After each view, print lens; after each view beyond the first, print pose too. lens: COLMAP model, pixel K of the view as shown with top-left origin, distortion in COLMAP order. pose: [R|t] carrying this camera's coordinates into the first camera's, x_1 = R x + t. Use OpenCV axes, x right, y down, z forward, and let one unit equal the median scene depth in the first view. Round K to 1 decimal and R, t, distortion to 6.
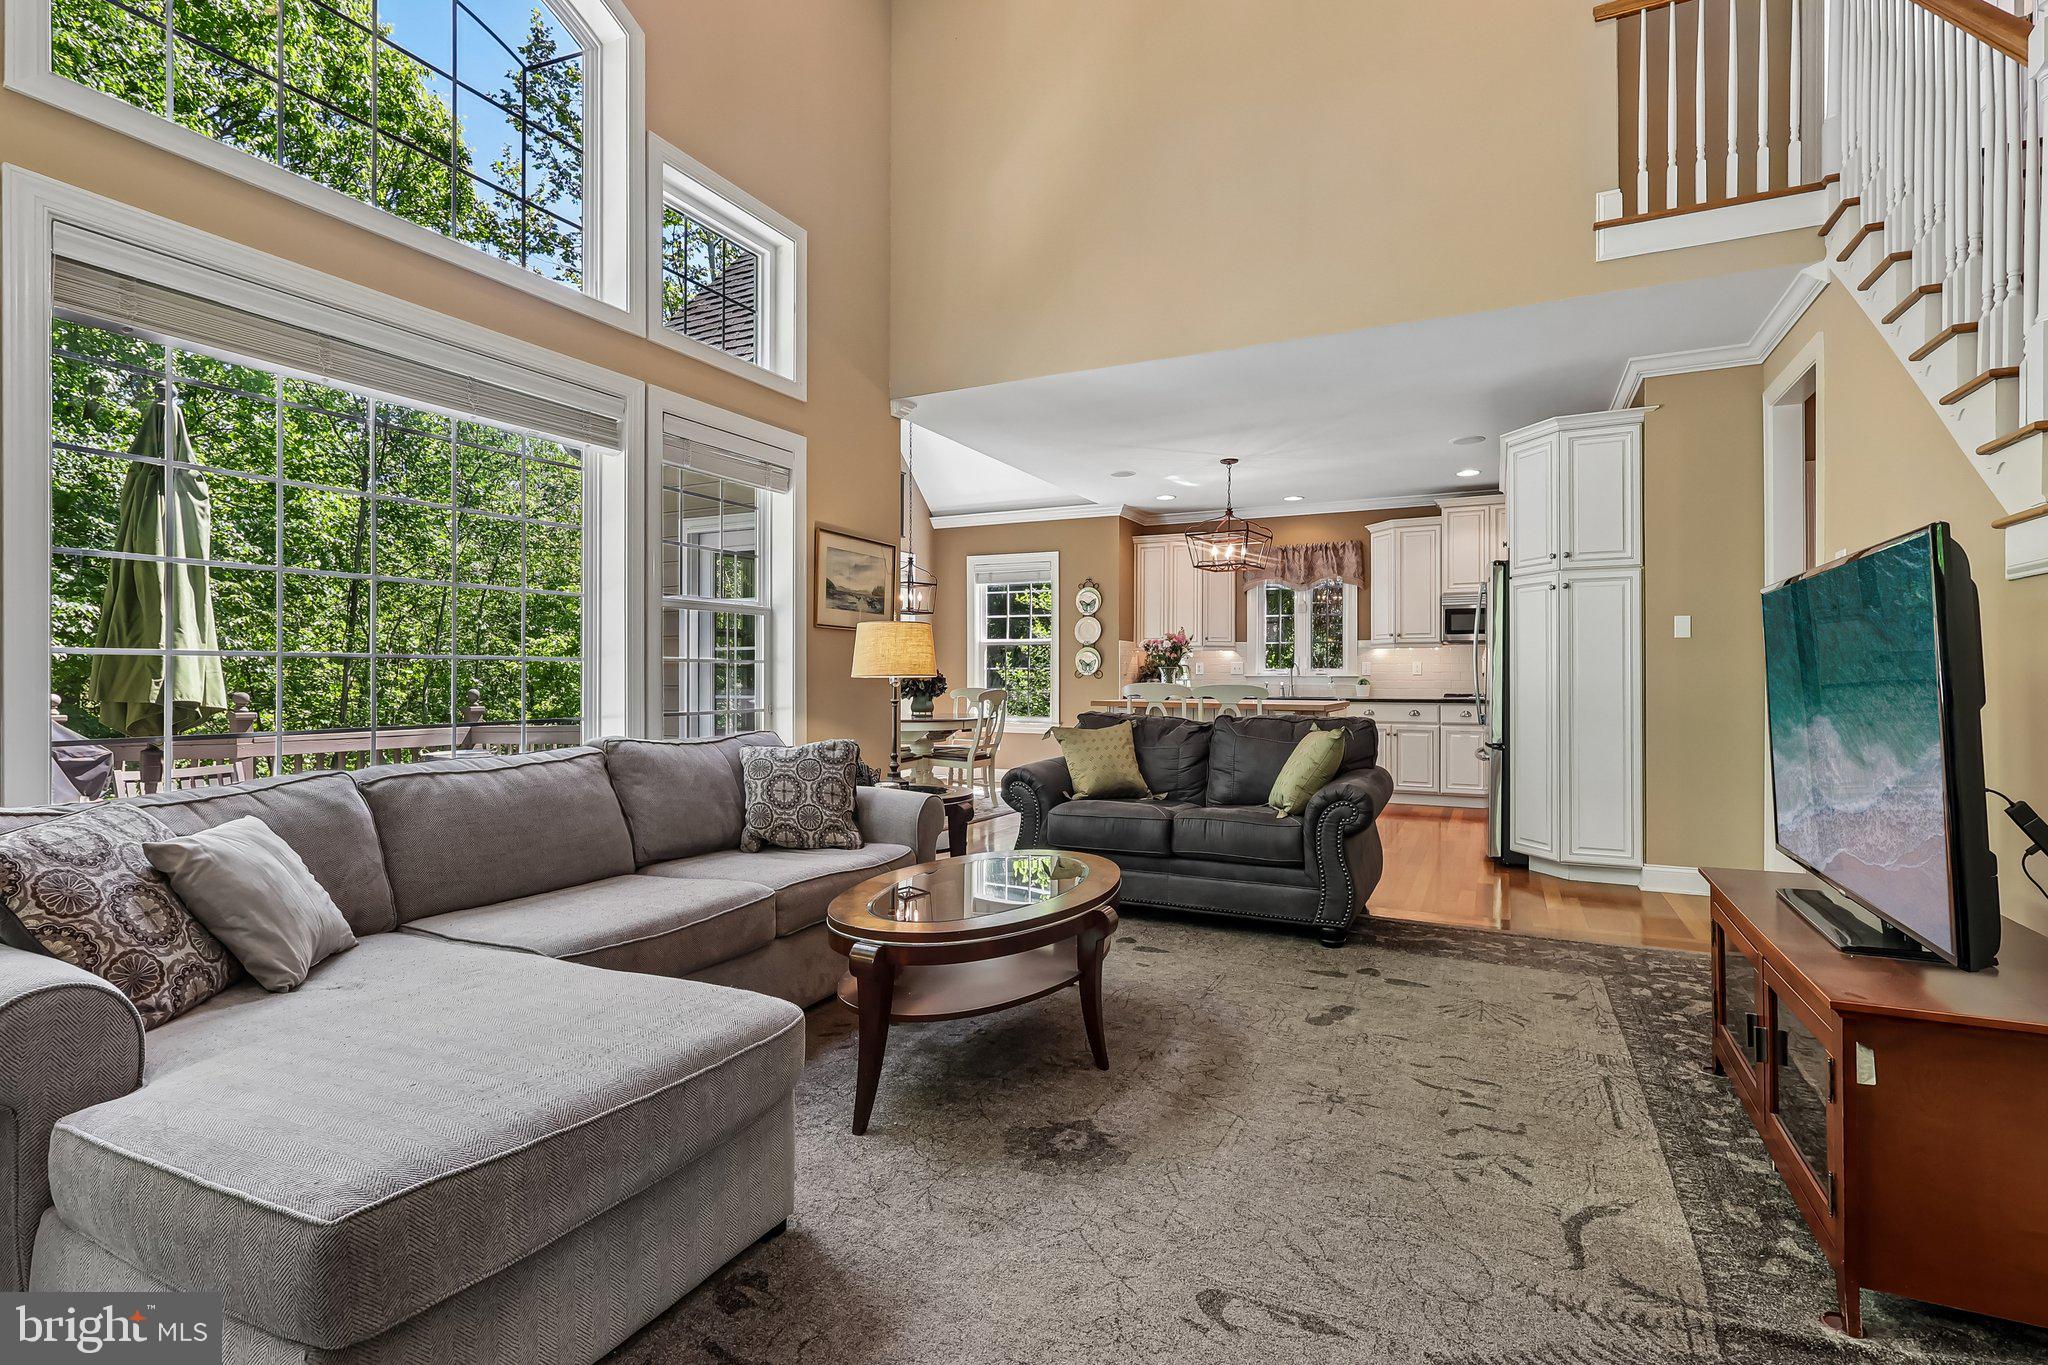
lens RADIAL K [[972.2, 0, 1015.6], [0, 972.2, 673.5], [0, 0, 1]] dist [-0.000460, 0.000164]
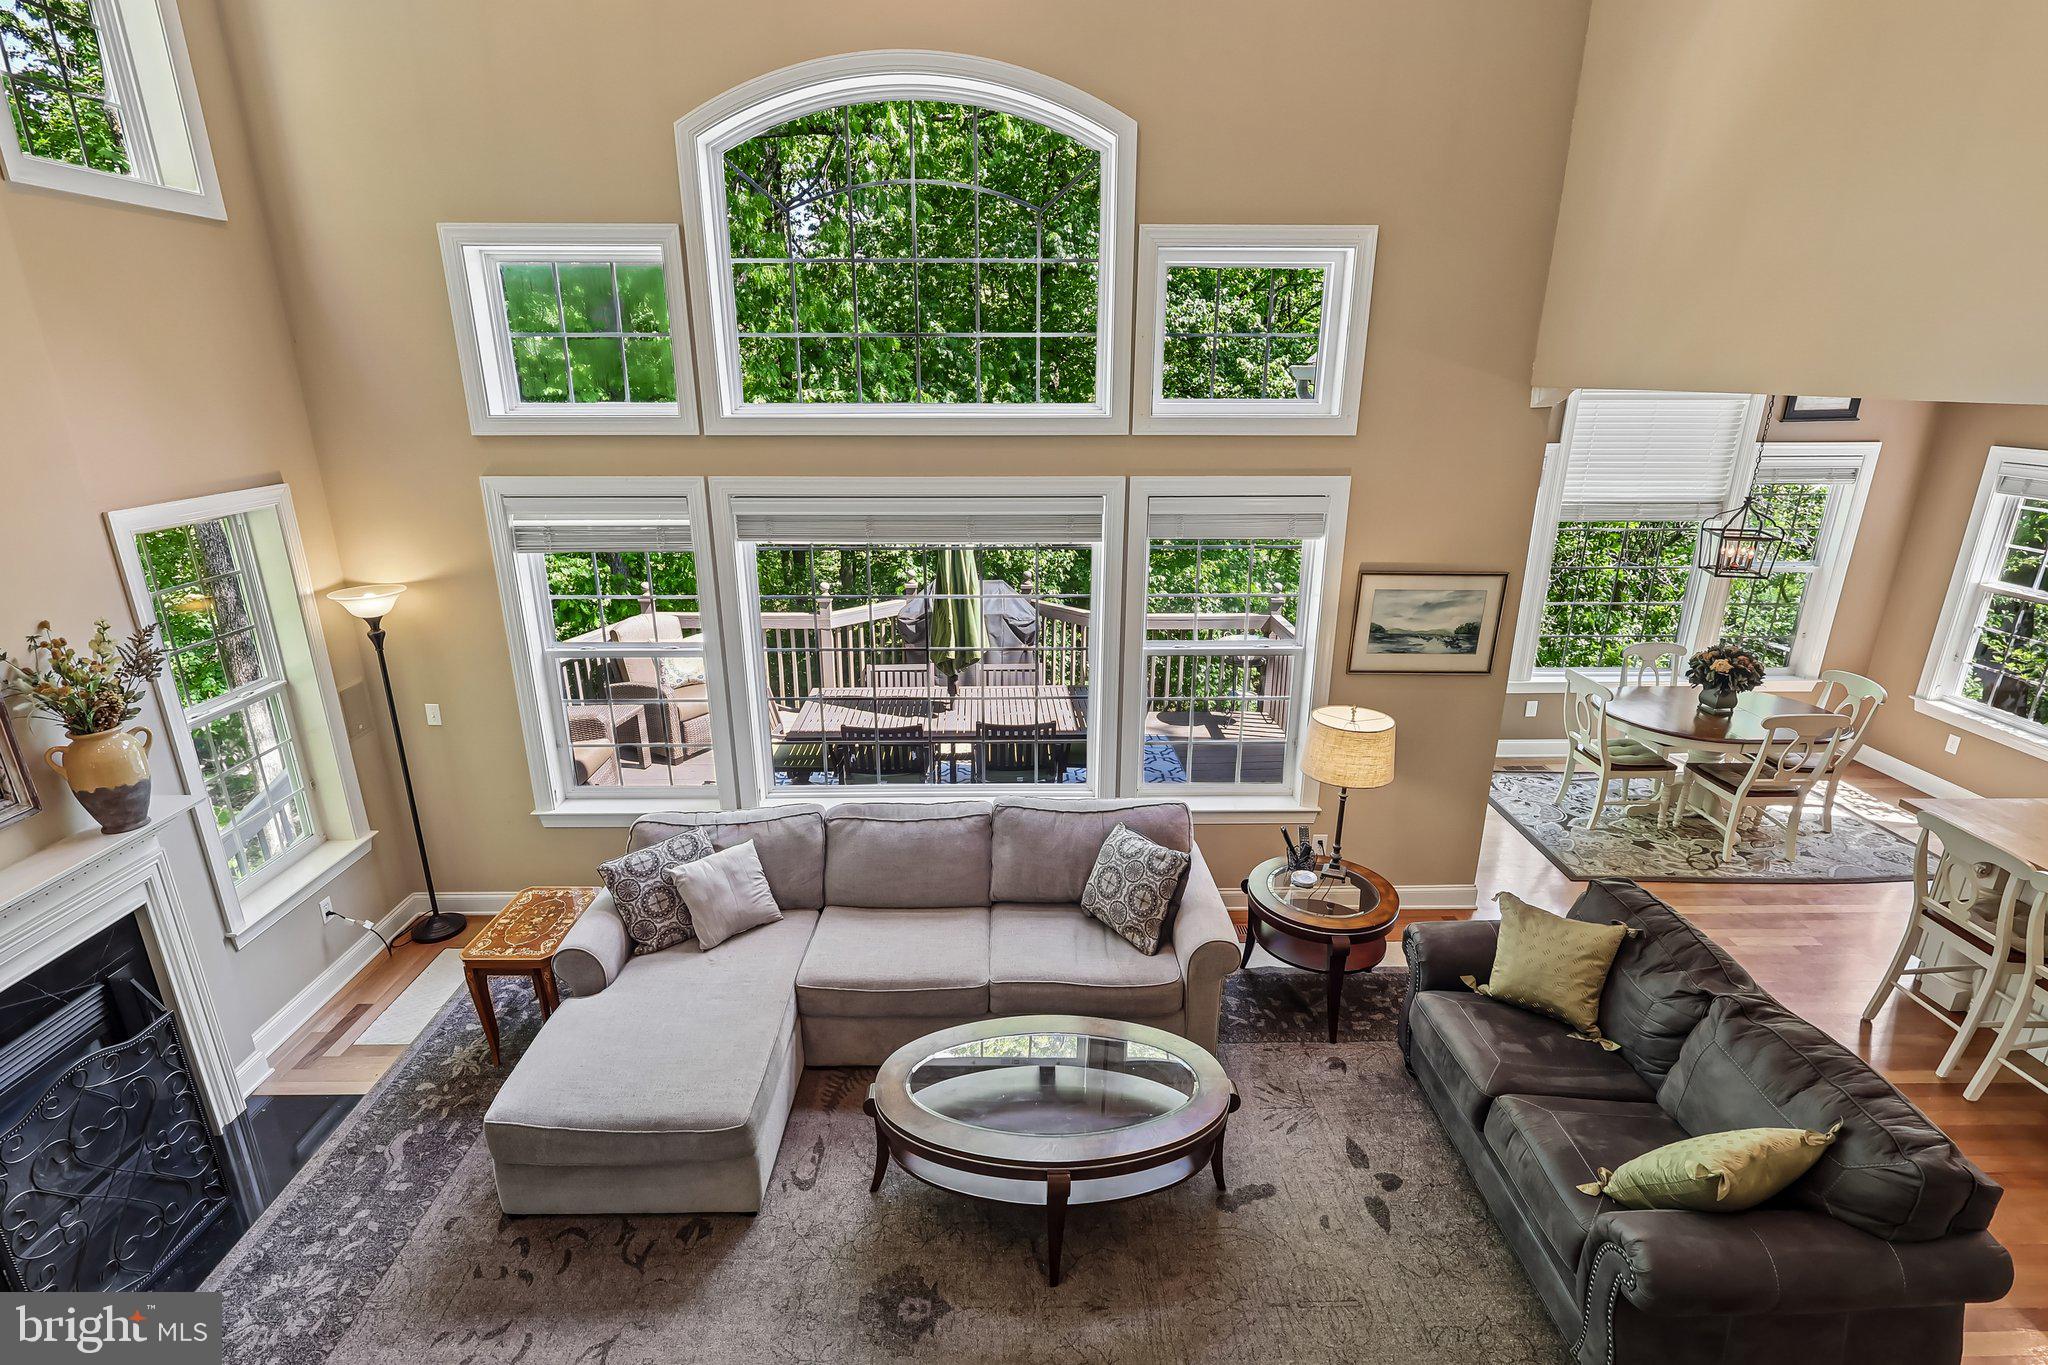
lens RADIAL K [[953.9, 0, 1016.4], [0, 953.9, 686.5], [0, 0, 1]] dist [-0.000376, 0.000088]
pose [[0.456853, 0.279997, -0.844326, 0.547468], [0.003444, 0.948606, 0.316442, -0.414654], [0.889535, -0.147475, 0.432409, 0.377045]]
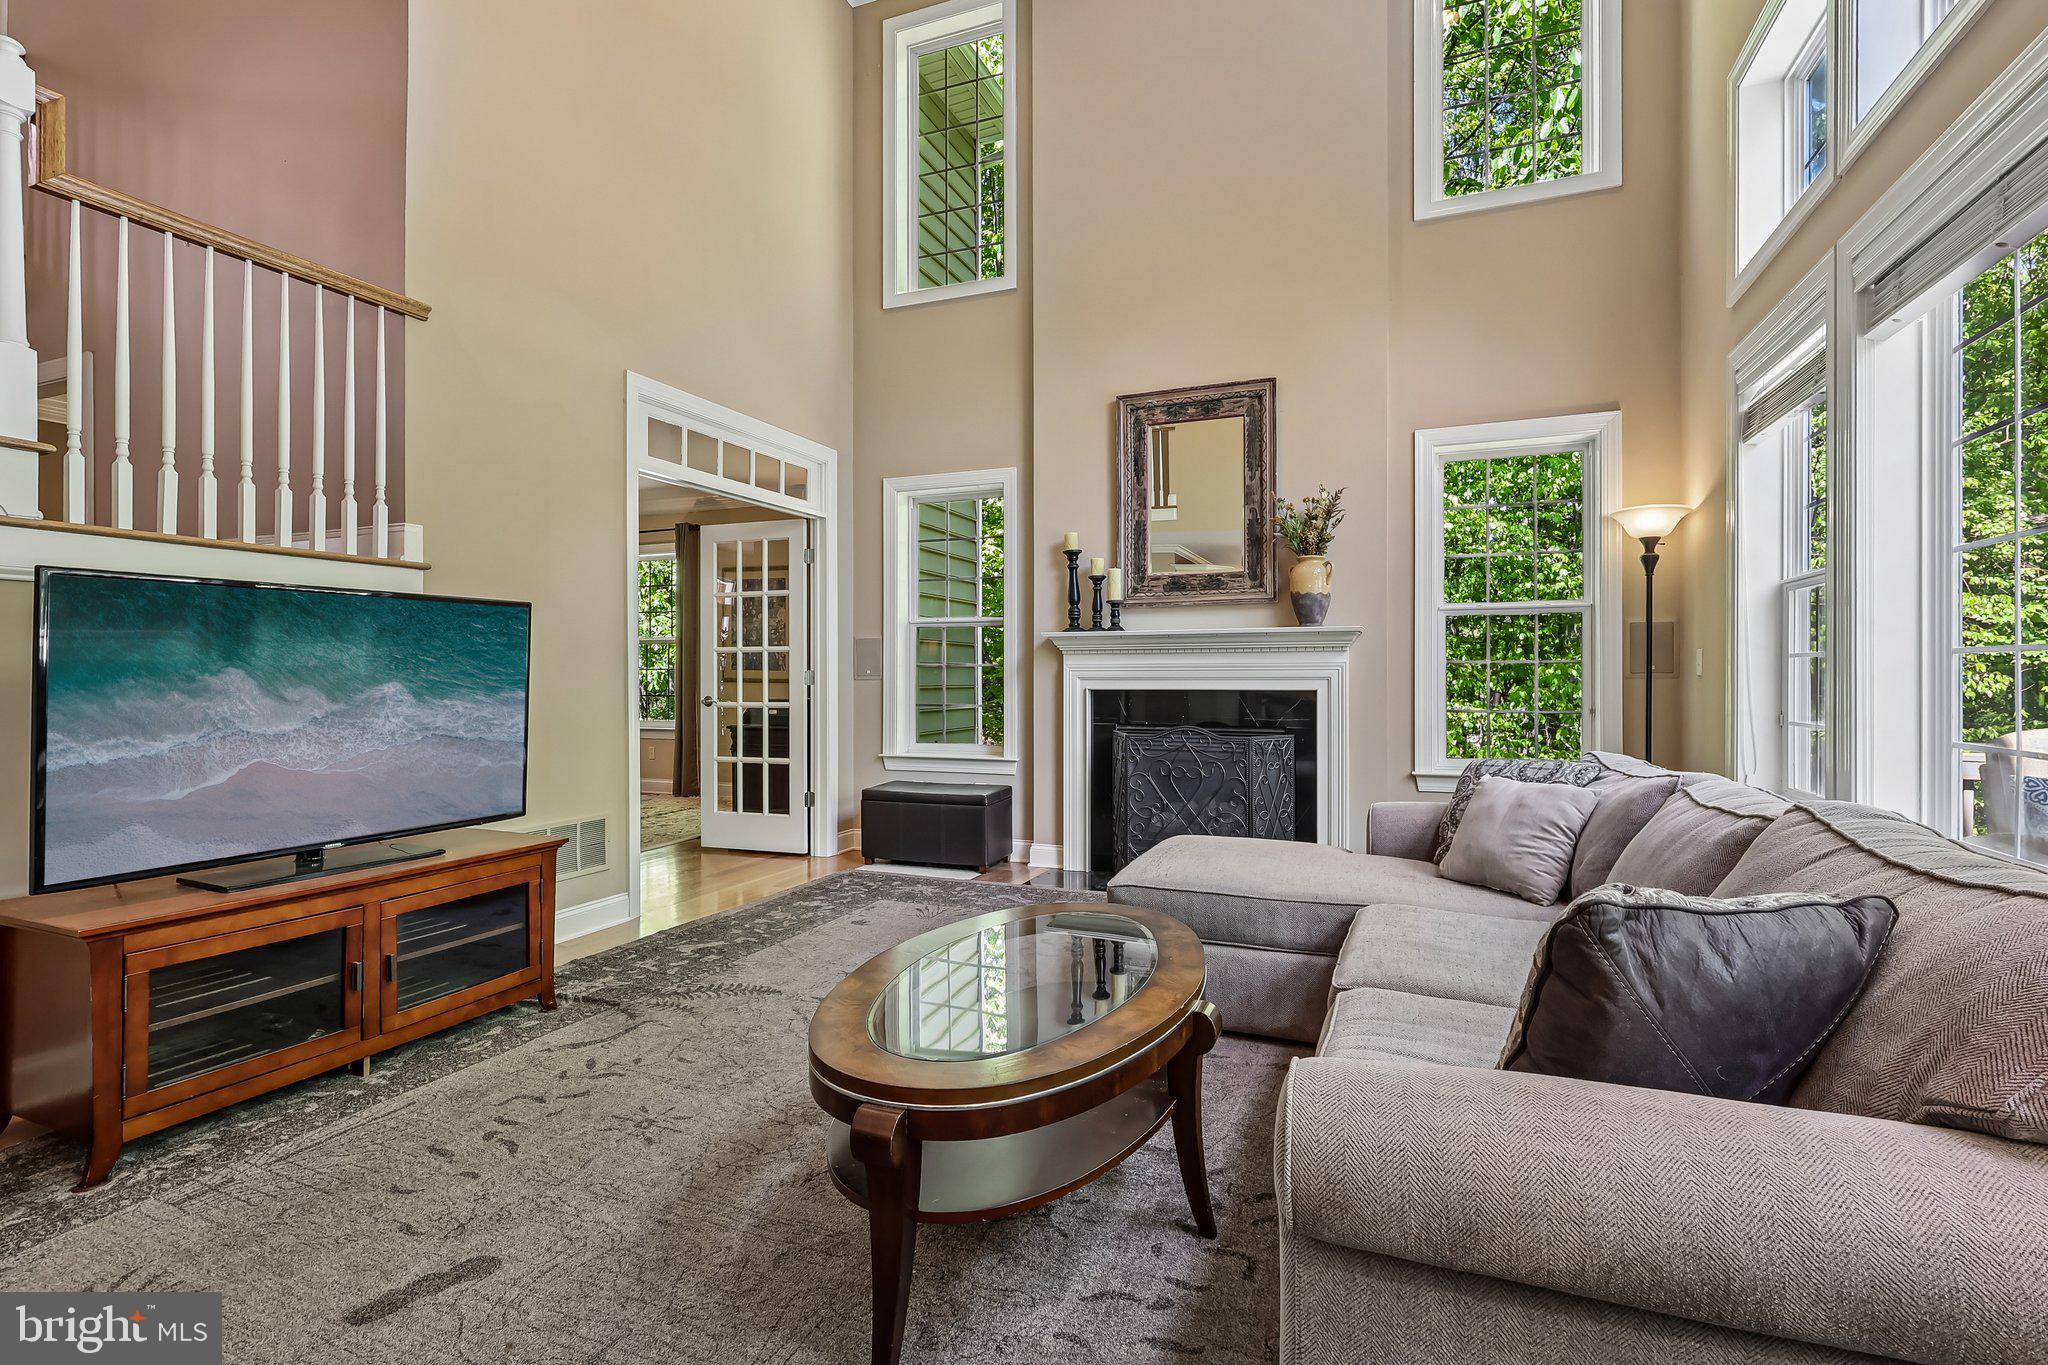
lens RADIAL K [[960.4, 0, 1018.8], [0, 960.4, 677.0], [0, 0, 1]] dist [-0.002195, 0.000195]
pose [[-0.997327, 0.000554, -0.073063, 0.021442], [0.000668, 0.999999, -0.001537, 0.002990], [0.073062, -0.001582, -0.997326, 1.186880]]
